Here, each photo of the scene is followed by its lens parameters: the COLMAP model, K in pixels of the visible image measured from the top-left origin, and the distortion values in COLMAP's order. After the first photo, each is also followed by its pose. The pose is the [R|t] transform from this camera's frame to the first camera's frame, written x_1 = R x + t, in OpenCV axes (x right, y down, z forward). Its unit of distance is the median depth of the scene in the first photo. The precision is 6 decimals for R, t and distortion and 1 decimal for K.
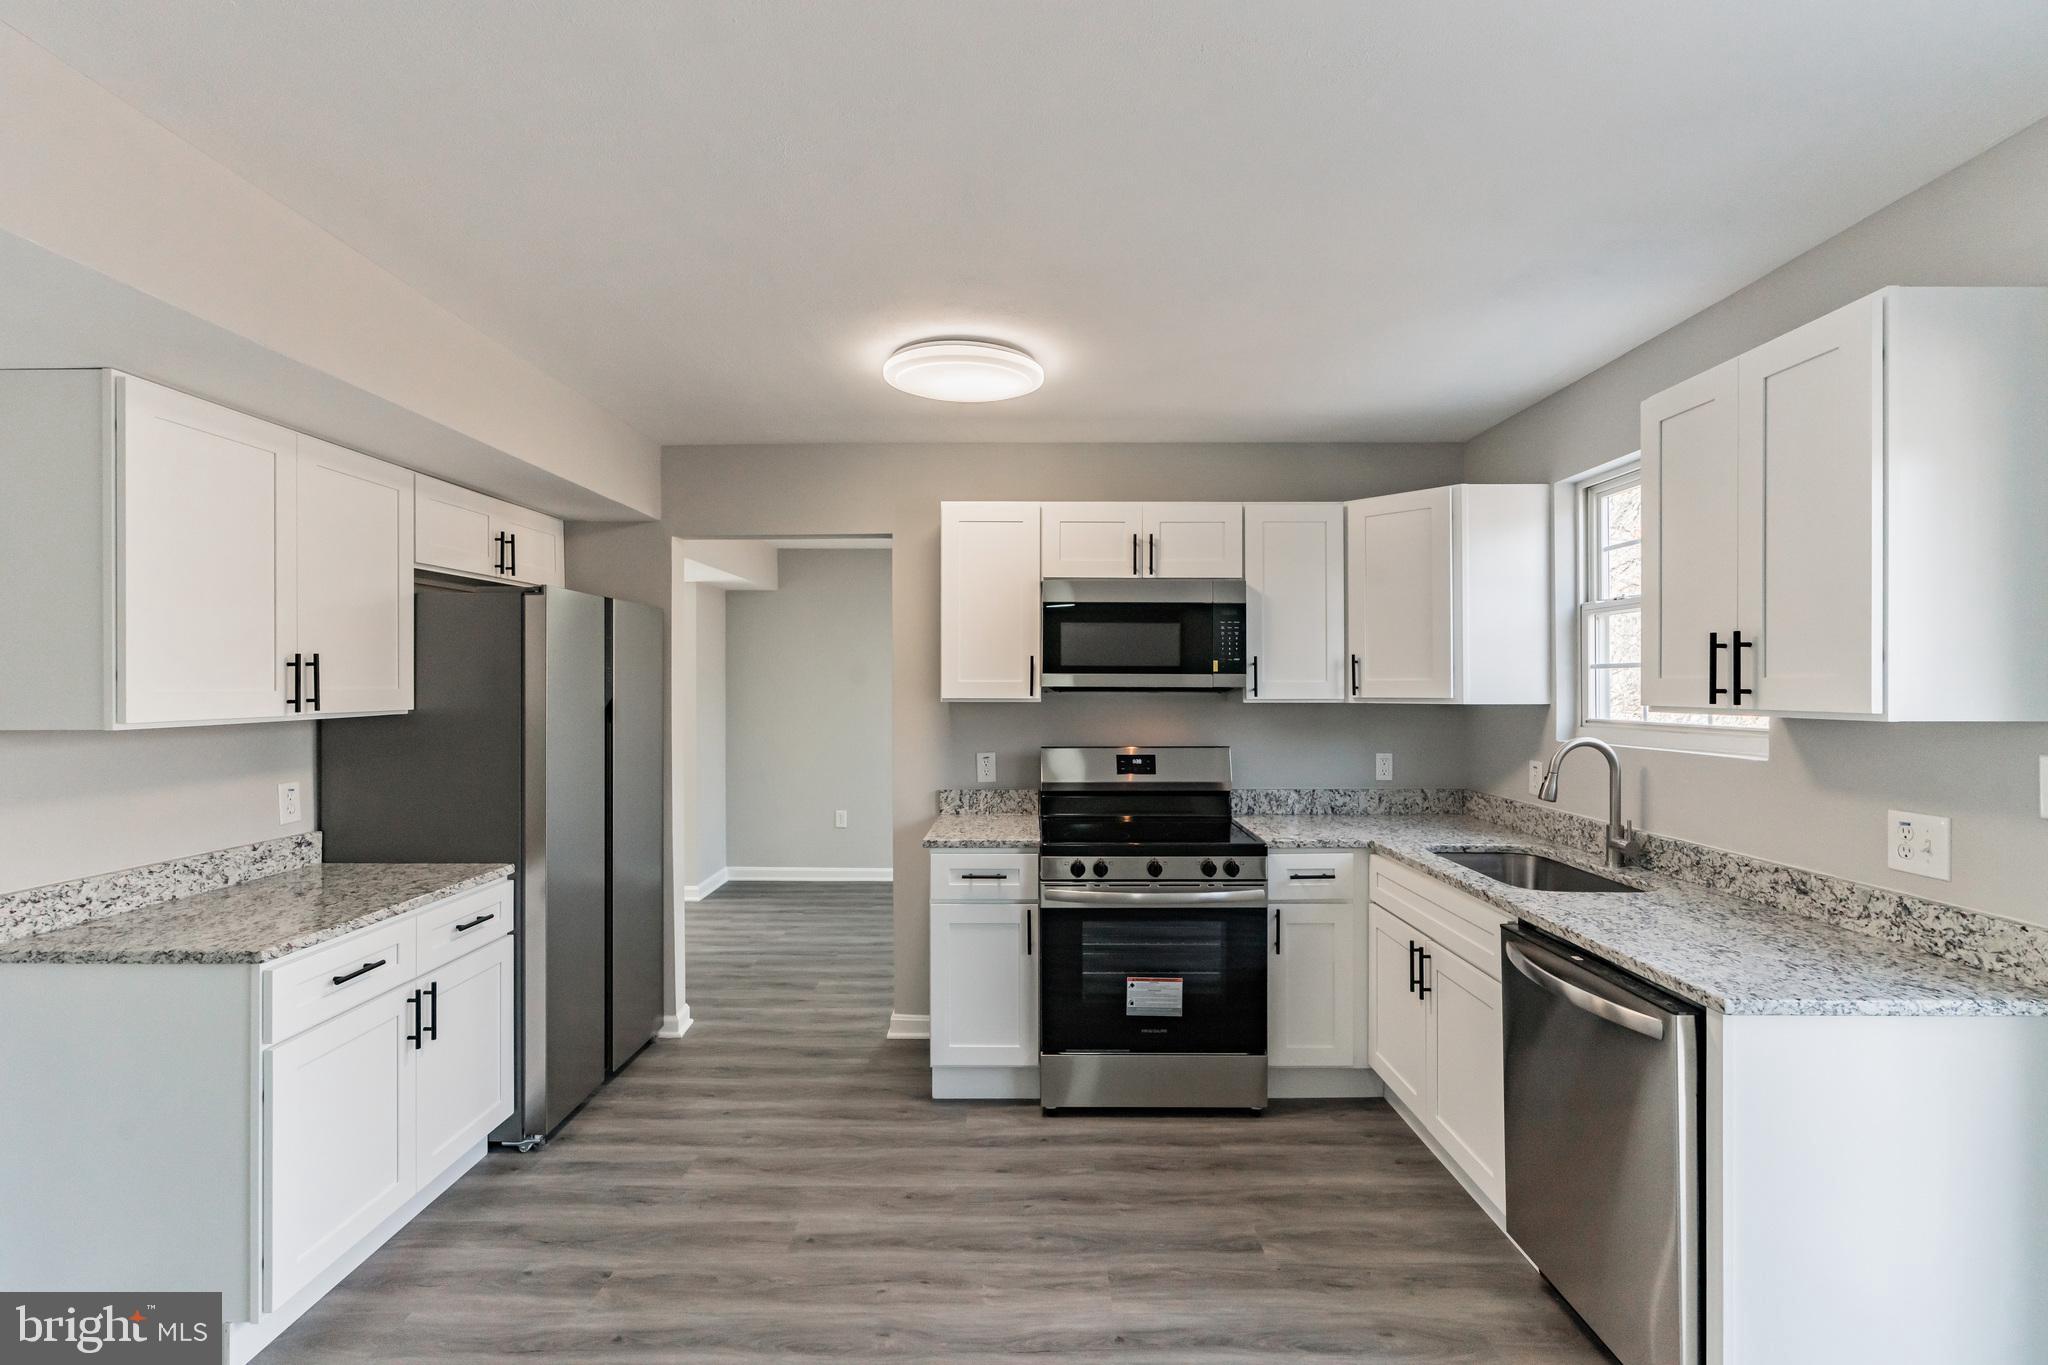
lens RADIAL K [[921.1, 0, 1027.6], [0, 921.1, 691.4], [0, 0, 1]] dist [-0.010150, 0.008447]
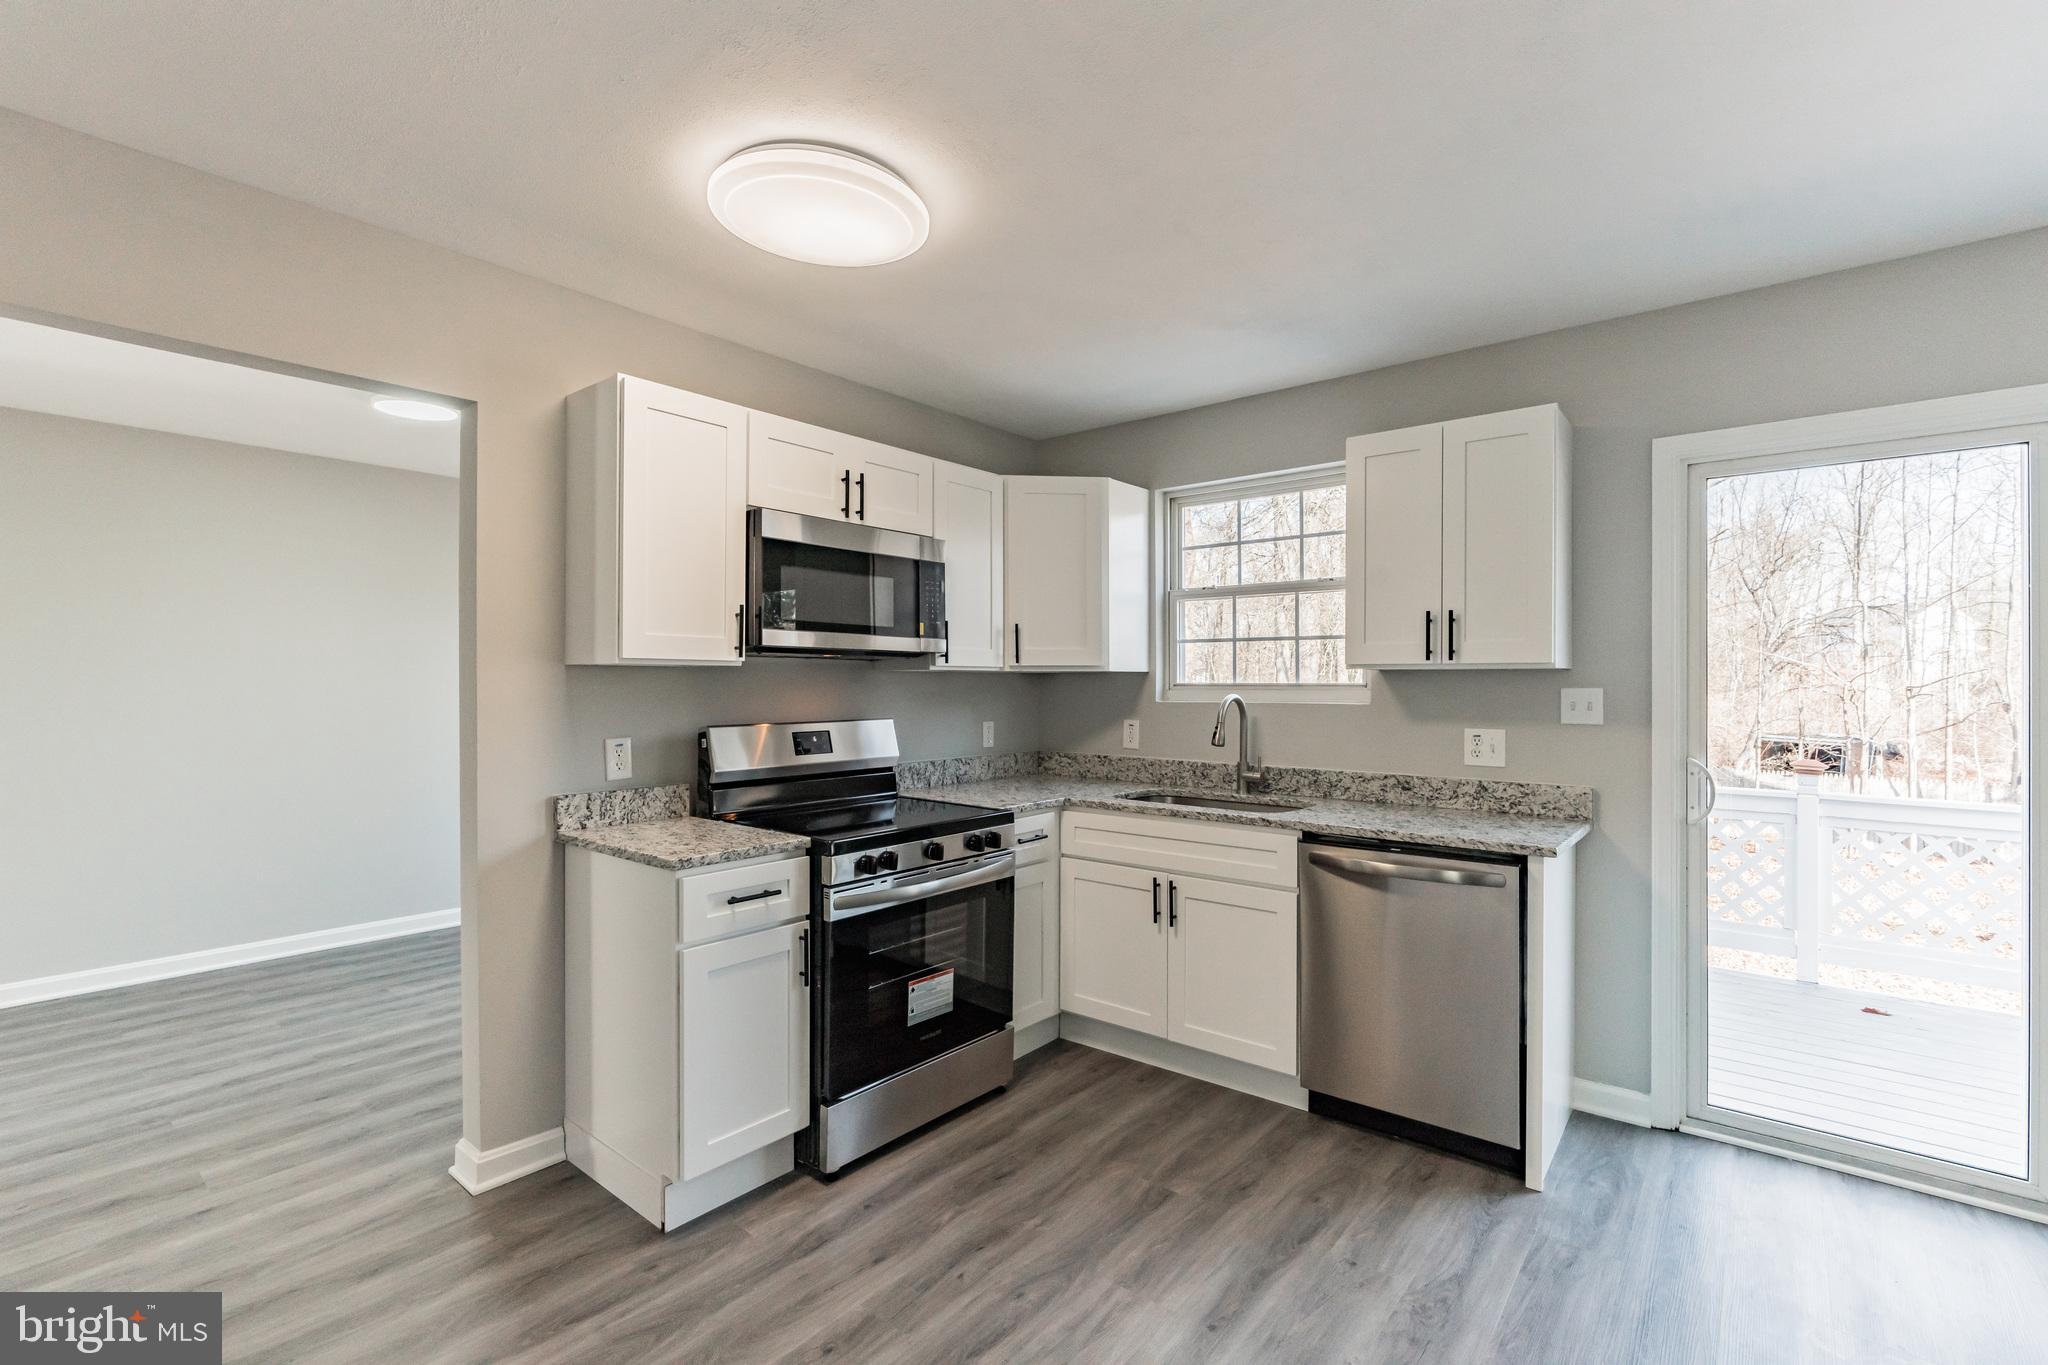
lens RADIAL K [[921.1, 0, 1027.6], [0, 921.1, 691.4], [0, 0, 1]] dist [-0.010150, 0.008447]
pose [[0.628673, -0.006363, 0.777644, -0.481361], [0.003934, 0.999980, 0.005002, 0.033027], [-0.777660, -0.000086, 0.628685, 0.362401]]
